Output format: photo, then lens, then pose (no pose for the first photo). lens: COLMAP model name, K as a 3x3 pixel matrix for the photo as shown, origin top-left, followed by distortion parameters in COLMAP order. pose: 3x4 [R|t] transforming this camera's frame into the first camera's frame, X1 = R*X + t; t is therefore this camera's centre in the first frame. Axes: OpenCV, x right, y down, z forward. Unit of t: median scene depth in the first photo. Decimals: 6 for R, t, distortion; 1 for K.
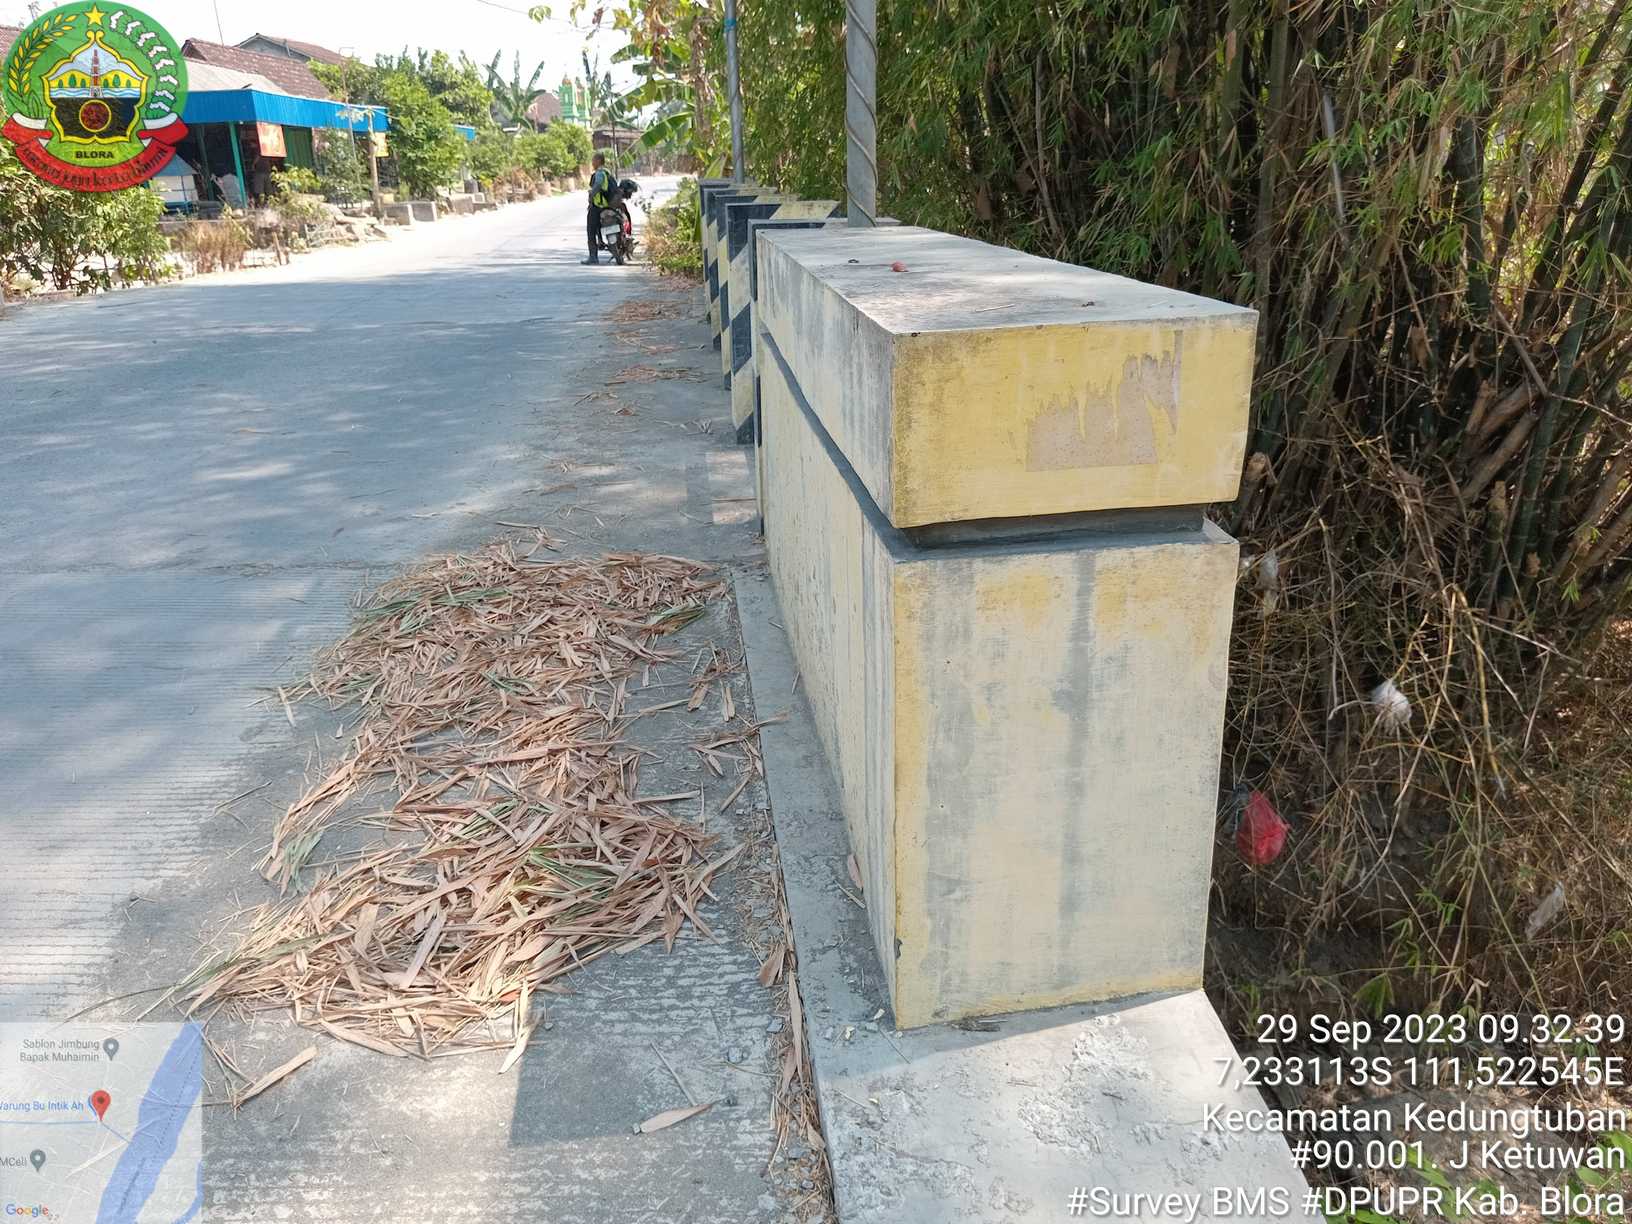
lens RADIAL K [[1222.0, 0, 824.2], [0, 1222.0, 613.8], [0, 0, 1]] dist [0.027716, -0.065821]
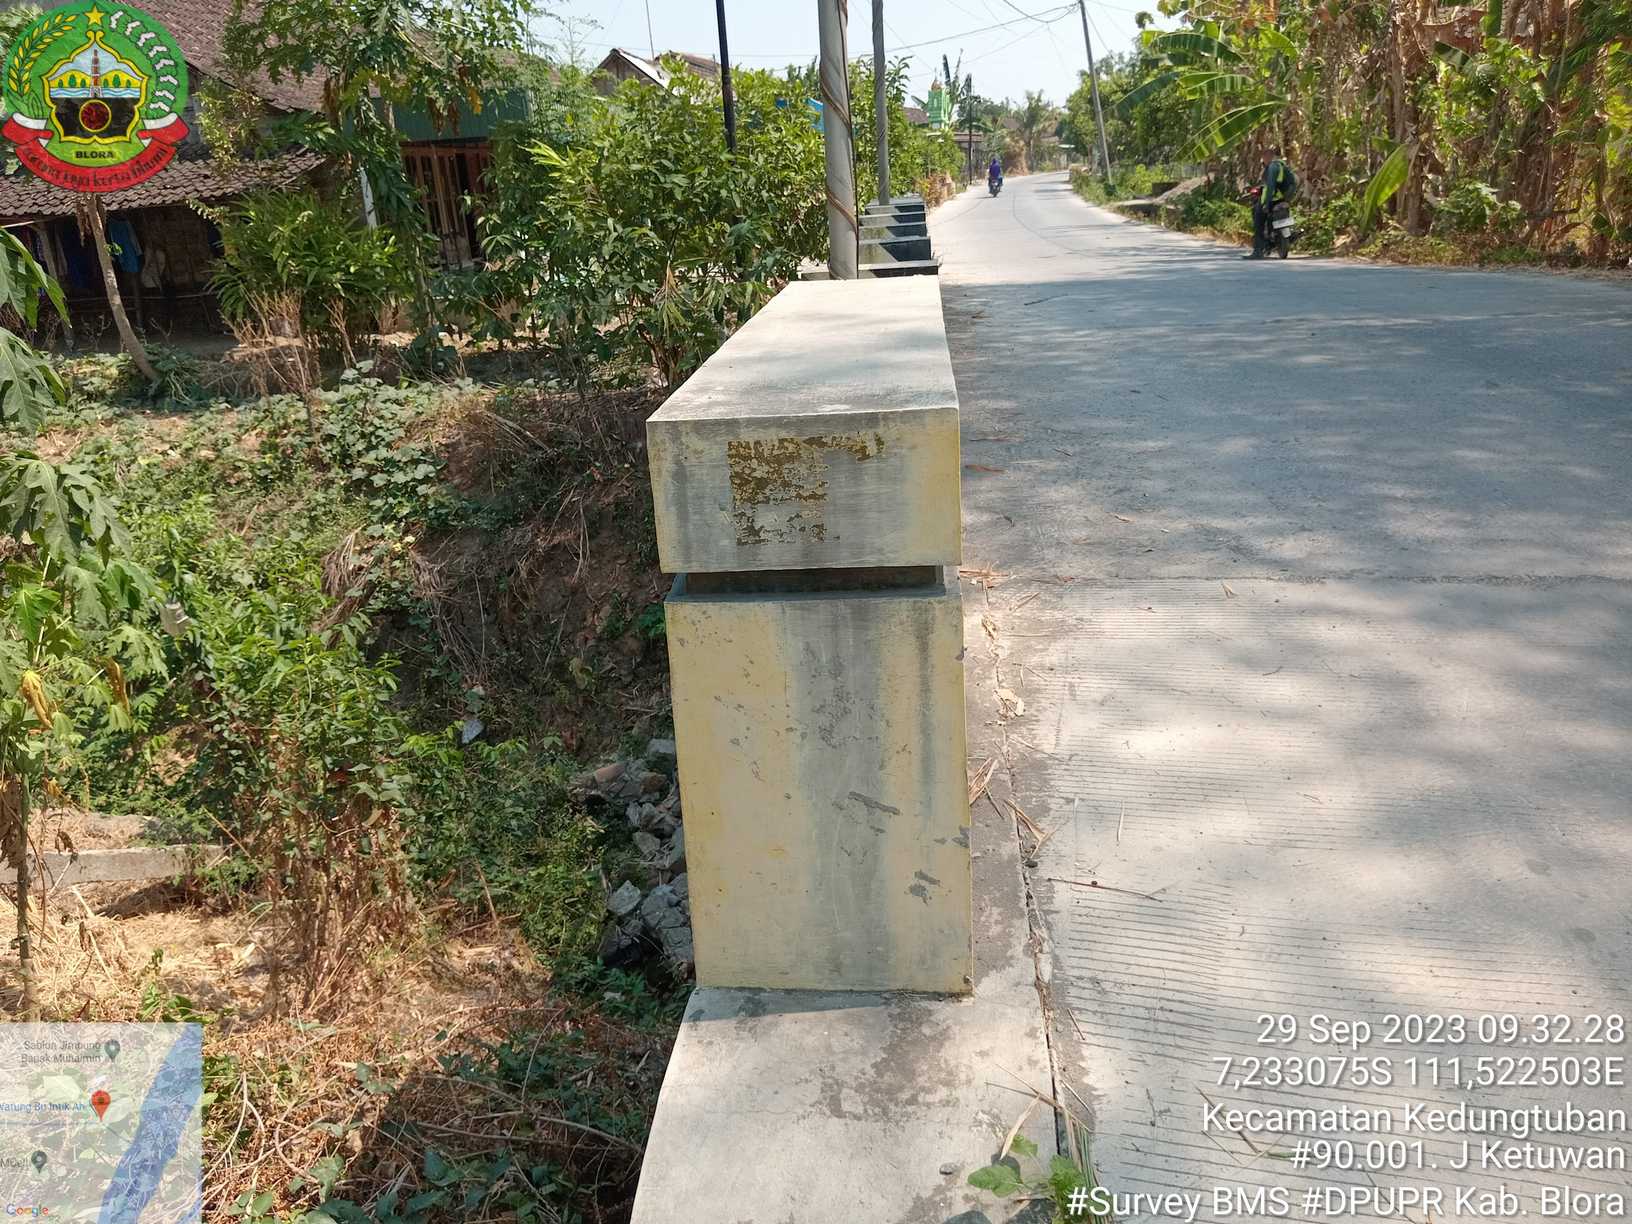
lens RADIAL K [[1222.0, 0, 824.2], [0, 1222.0, 613.8], [0, 0, 1]] dist [0.027716, -0.065821]
pose [[0.982609, 0.029745, -0.183288, -0.264258], [-0.030289, 0.999541, -0.000168, 0.005449], [0.183199, 0.005717, 0.983059, -0.013942]]
